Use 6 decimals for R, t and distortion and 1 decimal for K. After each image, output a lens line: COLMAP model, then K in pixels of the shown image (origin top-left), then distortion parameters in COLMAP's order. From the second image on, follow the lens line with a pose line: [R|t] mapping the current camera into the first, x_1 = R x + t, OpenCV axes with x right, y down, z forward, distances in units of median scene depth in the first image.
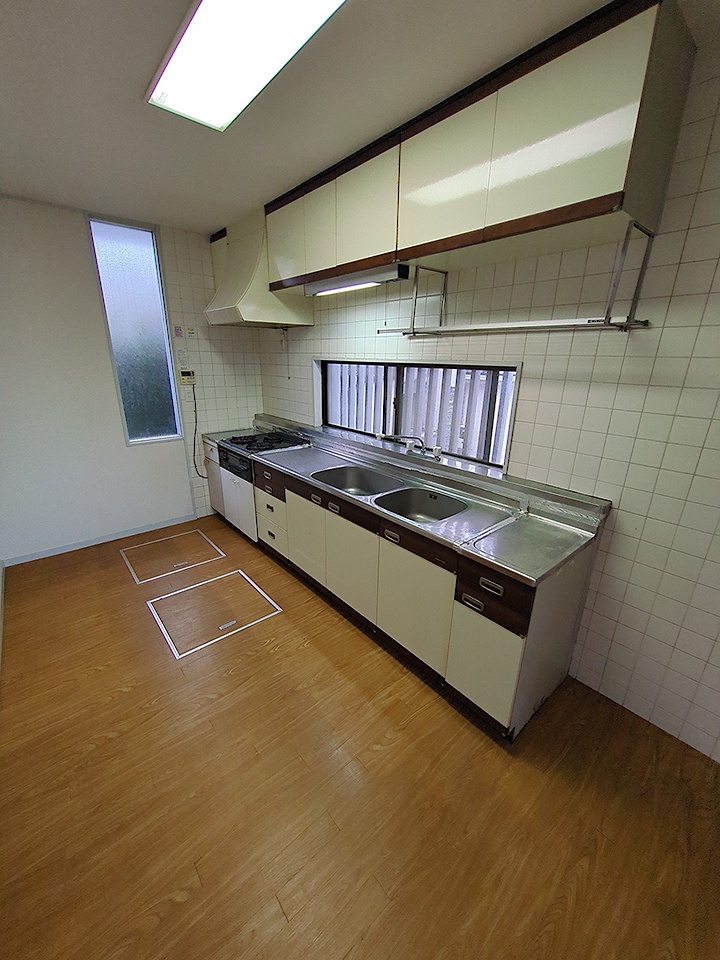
lens RADIAL K [[379.8, 0, 368.5], [0, 379.8, 482.1], [0, 0, 1]] dist [-0.001866, 0.001334]
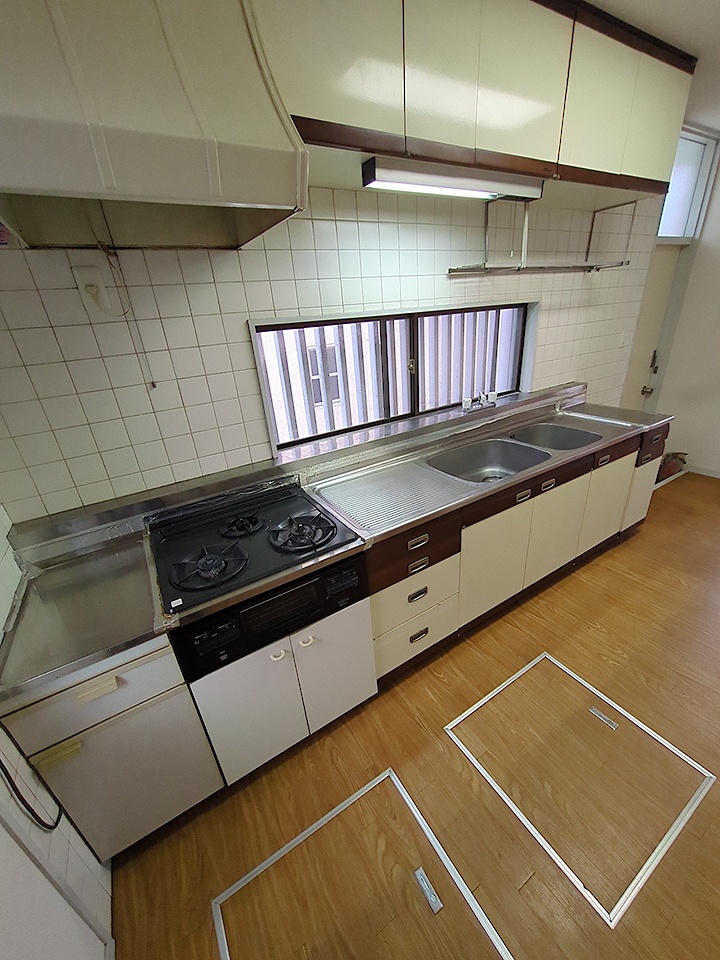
lens RADIAL K [[379.8, 0, 365.9], [0, 379.8, 483.9], [0, 0, 1]] dist [-0.001866, 0.001334]
pose [[0.173513, -0.429017, 0.886475, -0.795768], [0.385508, 0.857887, 0.339725, -0.325952], [-0.906243, 0.282796, 0.314244, 0.976670]]
